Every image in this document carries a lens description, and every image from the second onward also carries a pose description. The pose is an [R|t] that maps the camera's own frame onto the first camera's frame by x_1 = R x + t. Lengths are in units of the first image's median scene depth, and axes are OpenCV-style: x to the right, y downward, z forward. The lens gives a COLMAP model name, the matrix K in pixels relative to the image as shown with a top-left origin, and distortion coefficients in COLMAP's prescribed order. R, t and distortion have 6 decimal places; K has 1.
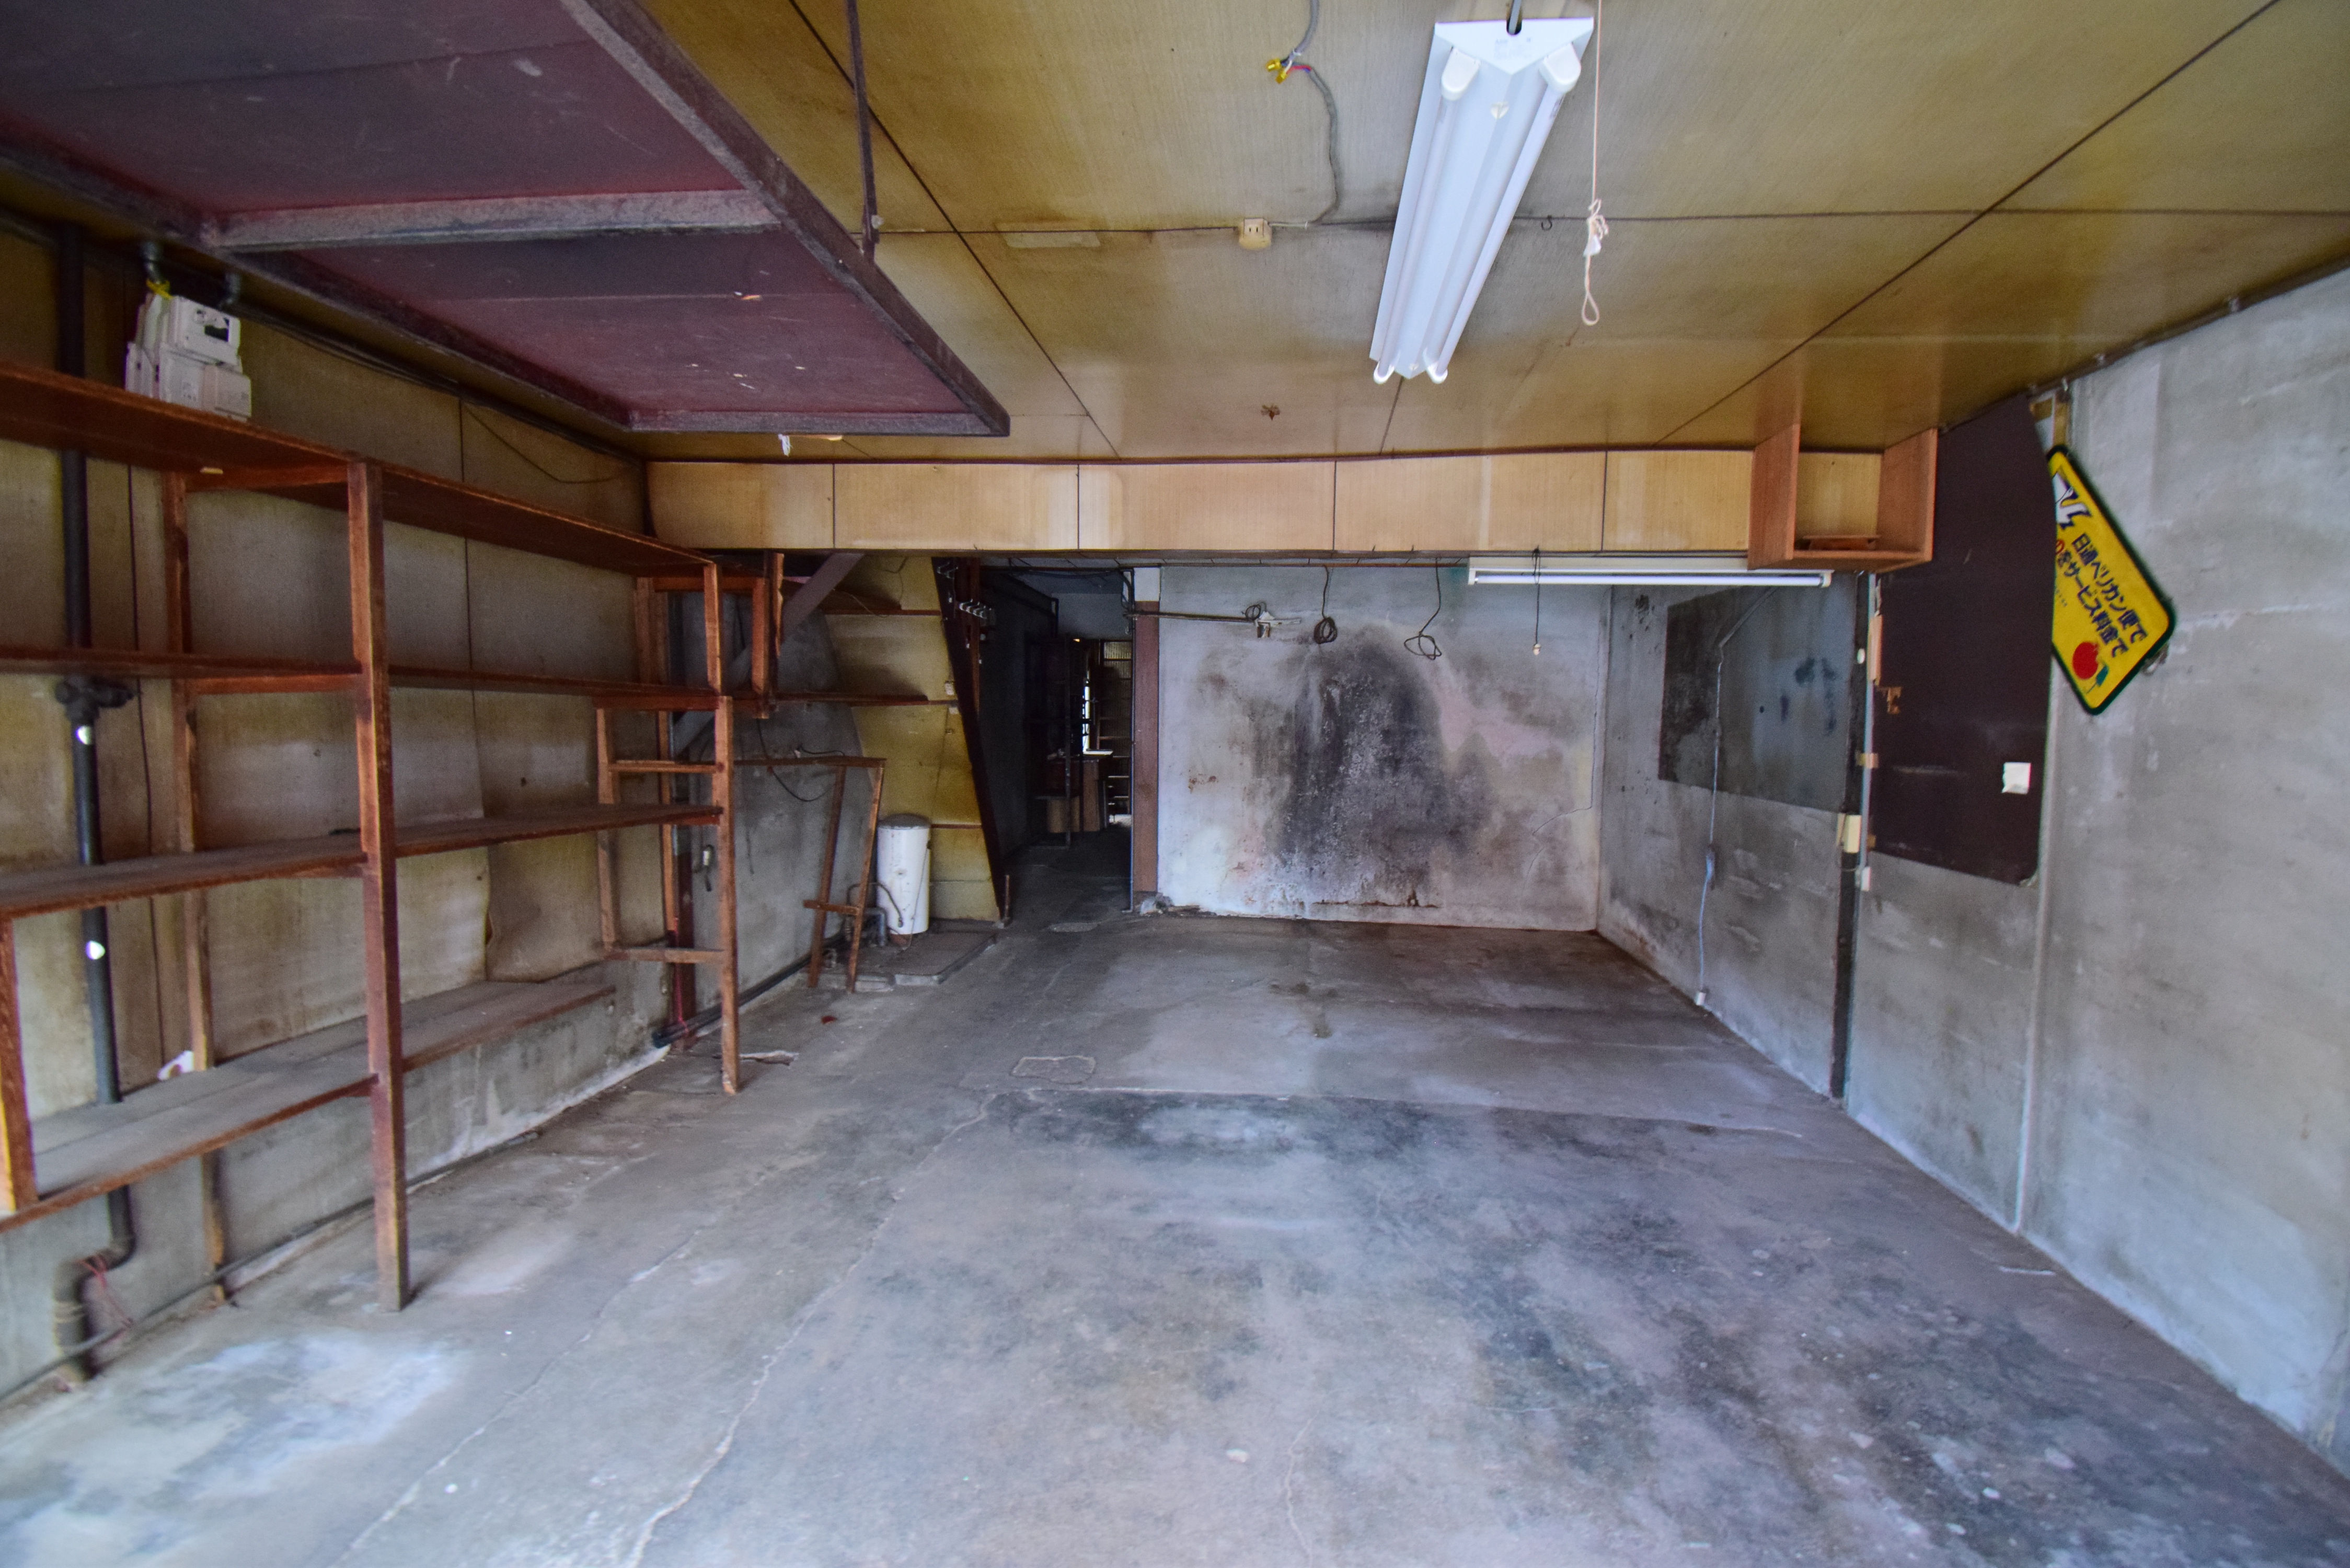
lens RADIAL K [[1043.8, 0, 1191.5], [0, 1043.8, 785.1], [0, 0, 1]] dist [0.019625, -0.026867]
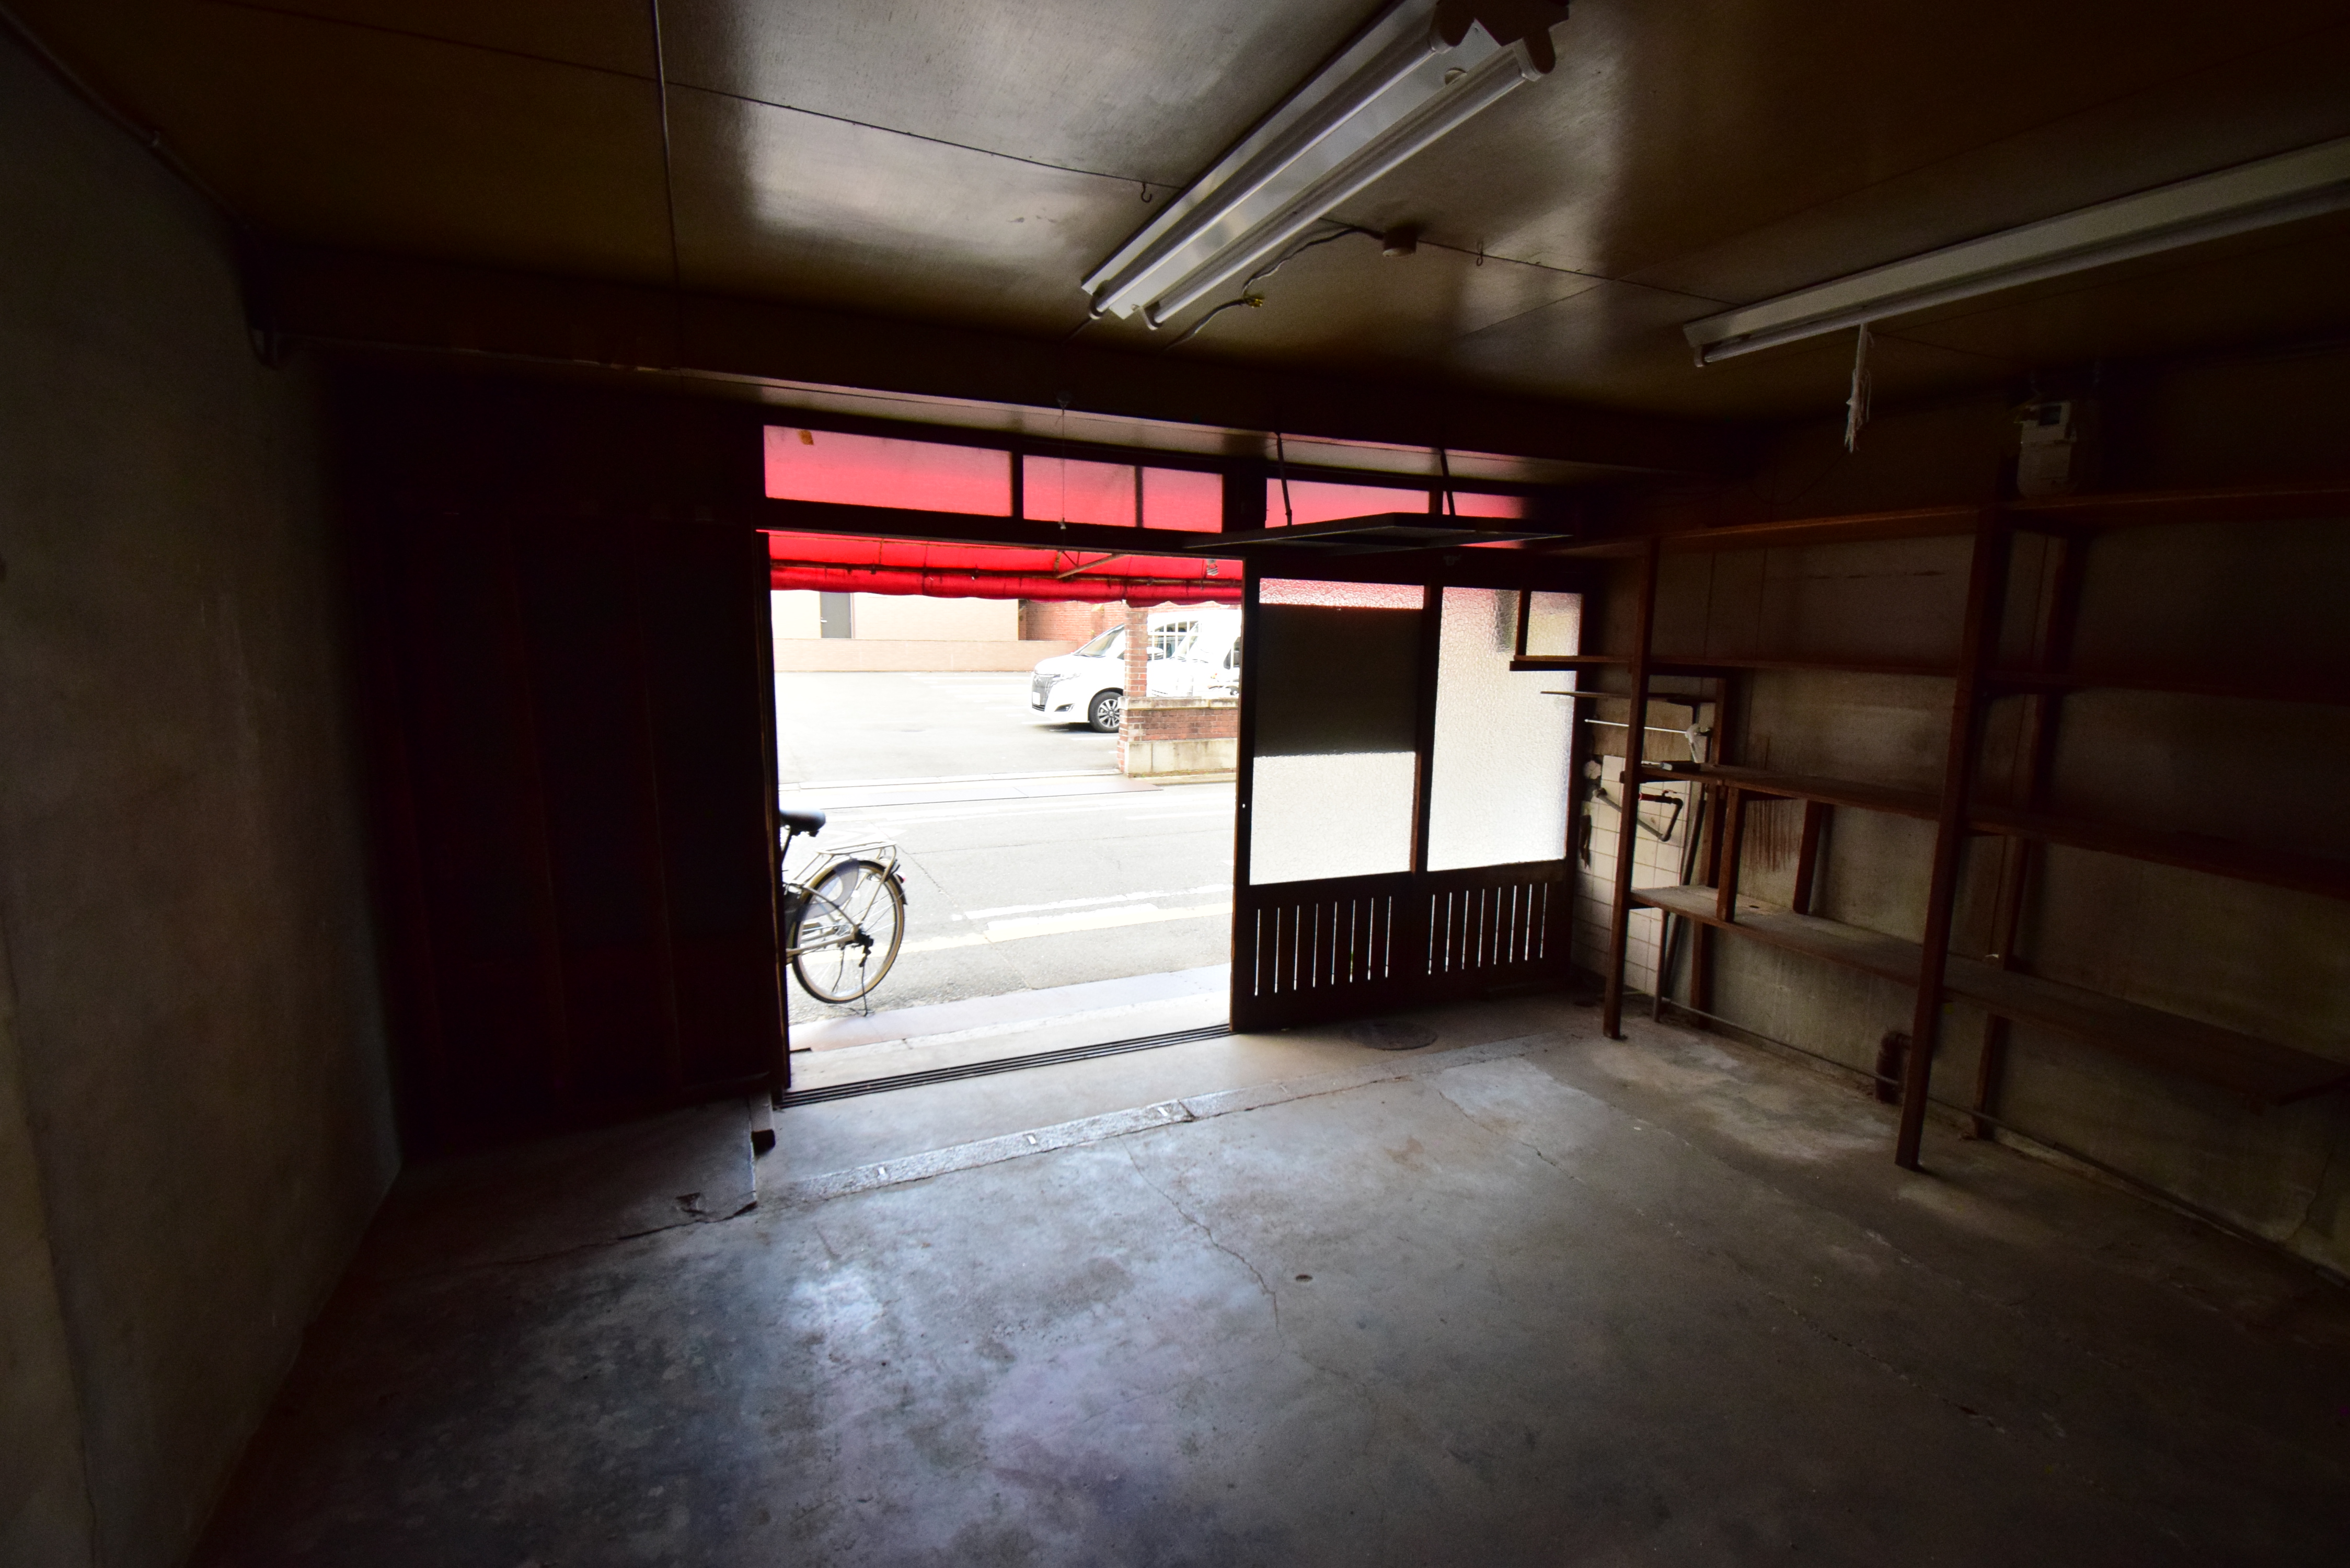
lens RADIAL K [[1043.8, 0, 1191.5], [0, 1043.8, 785.1], [0, 0, 1]] dist [0.019625, -0.026867]
pose [[-0.861083, 0.040558, -0.506844, 0.563539], [-0.071412, 0.977287, 0.199525, -0.137406], [0.503425, 0.208002, -0.838629, 1.348251]]
